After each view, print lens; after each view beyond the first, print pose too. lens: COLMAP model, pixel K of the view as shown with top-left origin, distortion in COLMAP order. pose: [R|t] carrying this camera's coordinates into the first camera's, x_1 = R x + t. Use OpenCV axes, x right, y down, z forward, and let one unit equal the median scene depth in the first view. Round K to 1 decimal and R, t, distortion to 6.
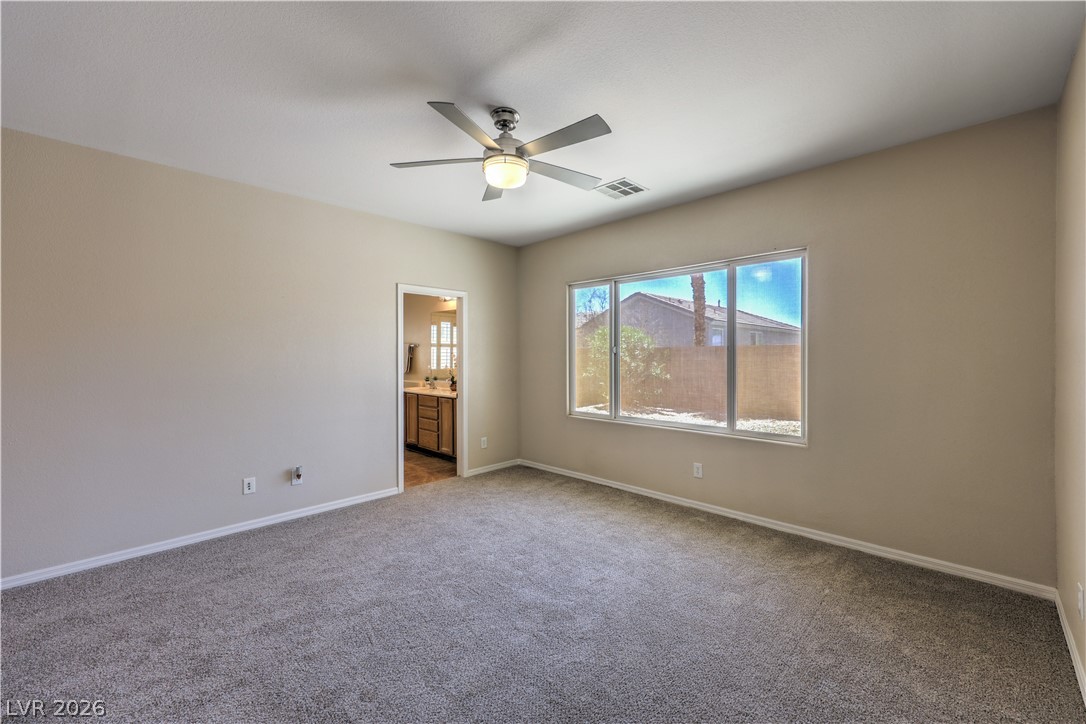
lens RADIAL K [[444.7, 0, 550.8], [0, 444.7, 358.3], [0, 0, 1]] dist [0.002041, 0.000216]
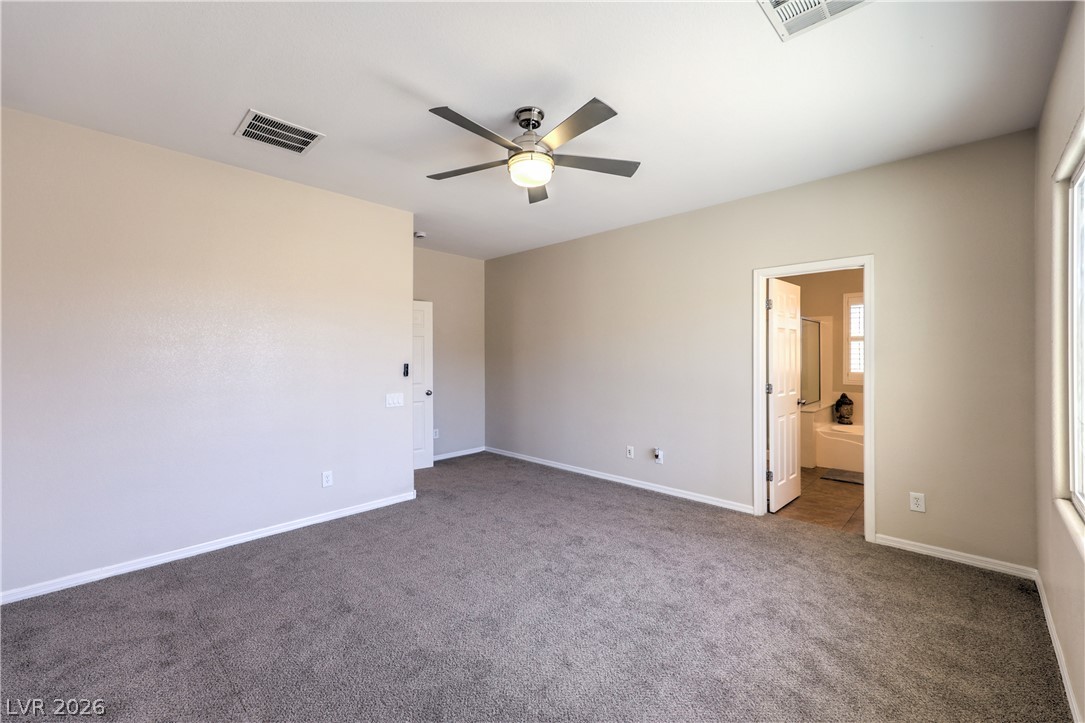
lens RADIAL K [[444.3, 0, 544.4], [0, 444.3, 356.6], [0, 0, 1]] dist [0.002041, 0.000216]
pose [[0.006147, 0.007122, -0.999956, 0.543167], [-0.007553, 0.999946, 0.007075, -0.003485], [0.999953, 0.007509, 0.006200, 0.626500]]
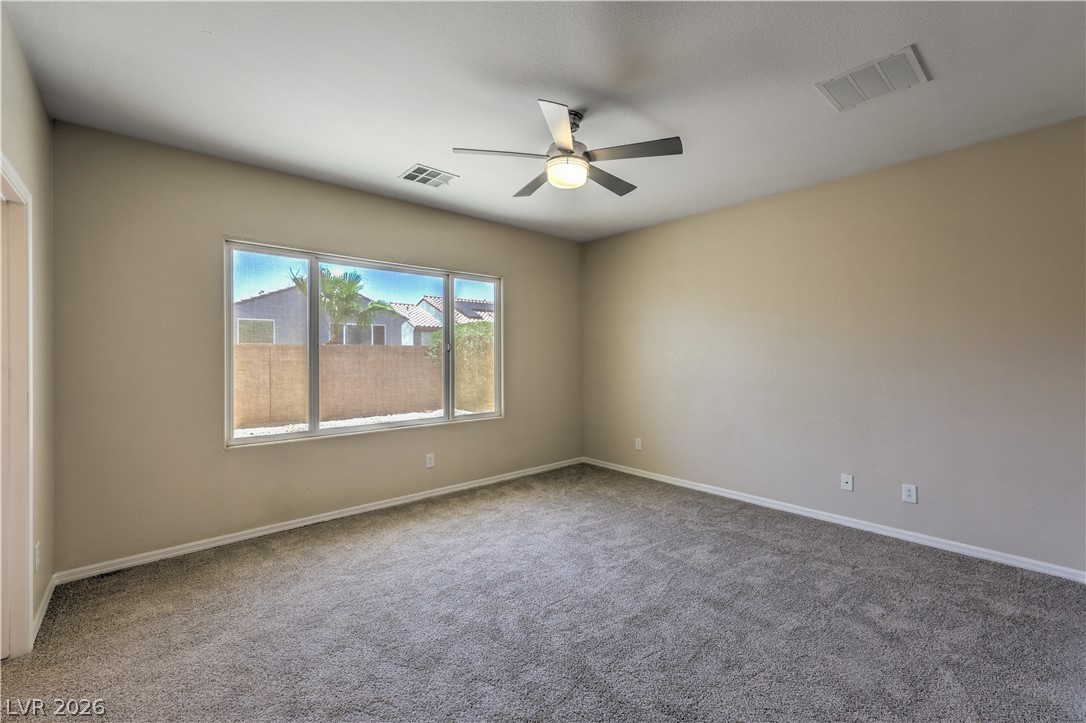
lens RADIAL K [[444.7, 0, 549.5], [0, 444.7, 358.8], [0, 0, 1]] dist [0.002041, 0.000216]
pose [[0.049107, -0.000600, 0.998793, -0.681273], [0.000674, 1.000000, 0.000568, 0.004461], [-0.998793, 0.000645, 0.049107, 0.613878]]
